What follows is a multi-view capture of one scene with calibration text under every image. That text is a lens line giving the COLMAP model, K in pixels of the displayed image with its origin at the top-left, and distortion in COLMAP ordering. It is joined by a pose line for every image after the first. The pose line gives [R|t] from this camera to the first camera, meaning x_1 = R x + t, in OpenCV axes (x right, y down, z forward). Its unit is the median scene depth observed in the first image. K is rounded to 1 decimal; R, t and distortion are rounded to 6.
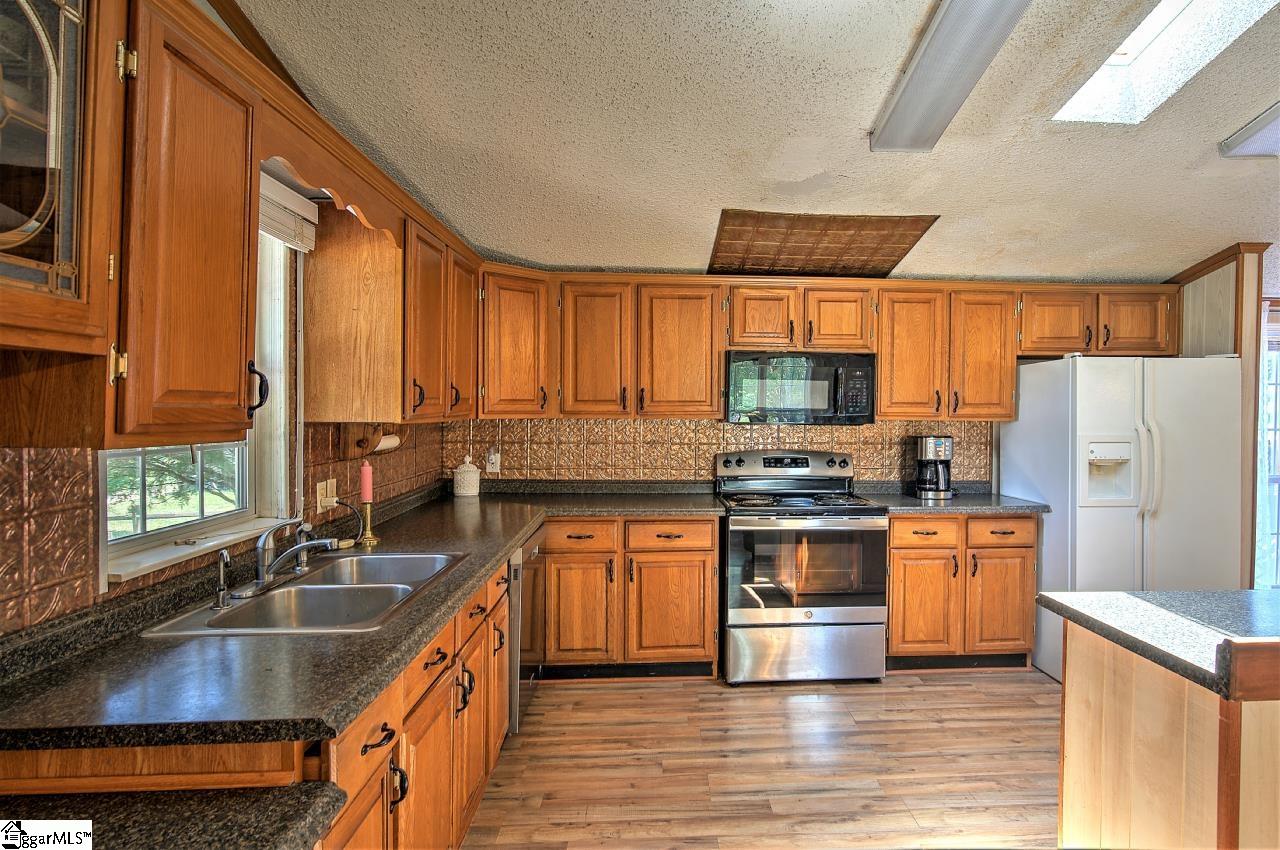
lens RADIAL K [[689.8, 0, 723.6], [0, 689.8, 425.2], [0, 0, 1]] dist [-0.010518, -0.000520]
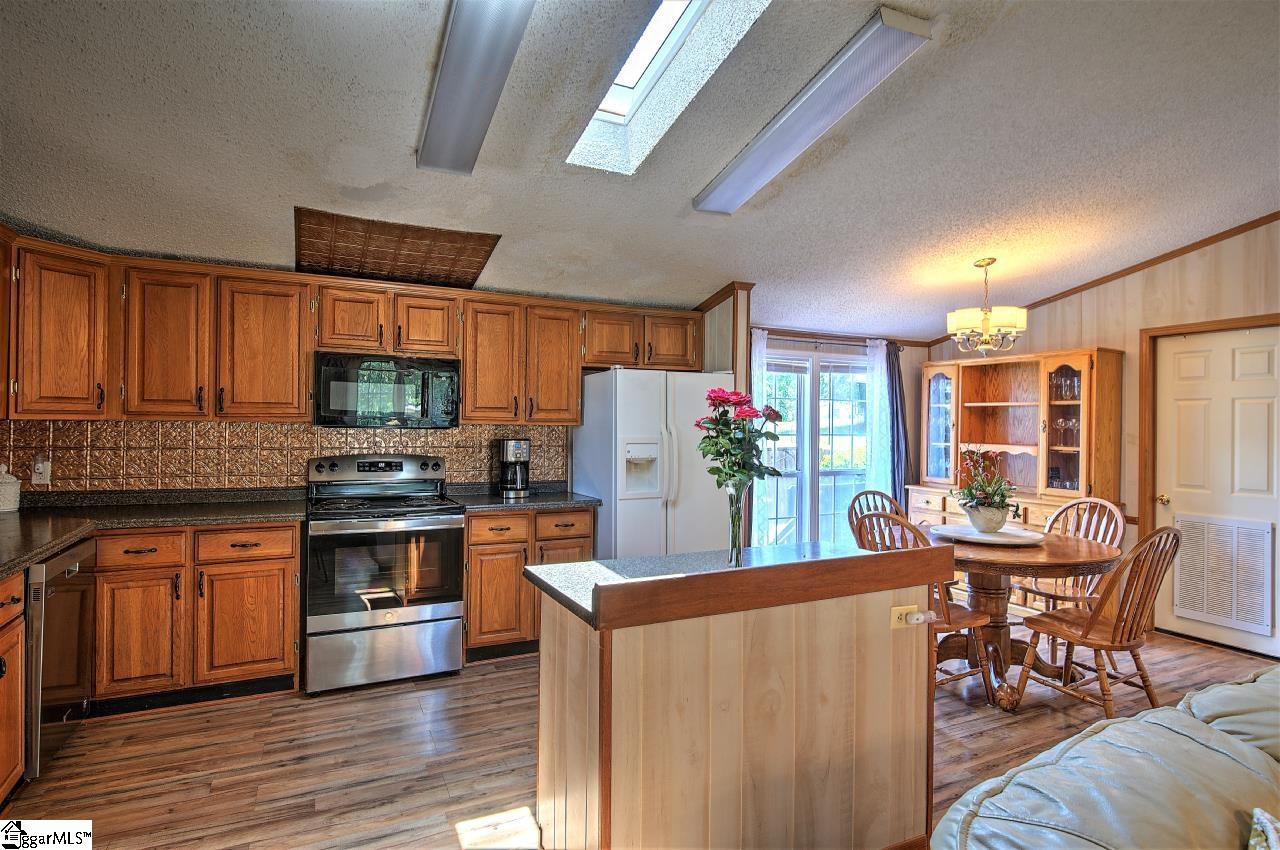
lens RADIAL K [[689.8, 0, 629.9], [0, 689.8, 427.8], [0, 0, 1]] dist [-0.010518, -0.000520]
pose [[0.941294, 0.008934, 0.337470, 0.115559], [-0.005473, 0.999922, -0.011207, 0.009301], [-0.337543, 0.008703, 0.941270, -0.074934]]
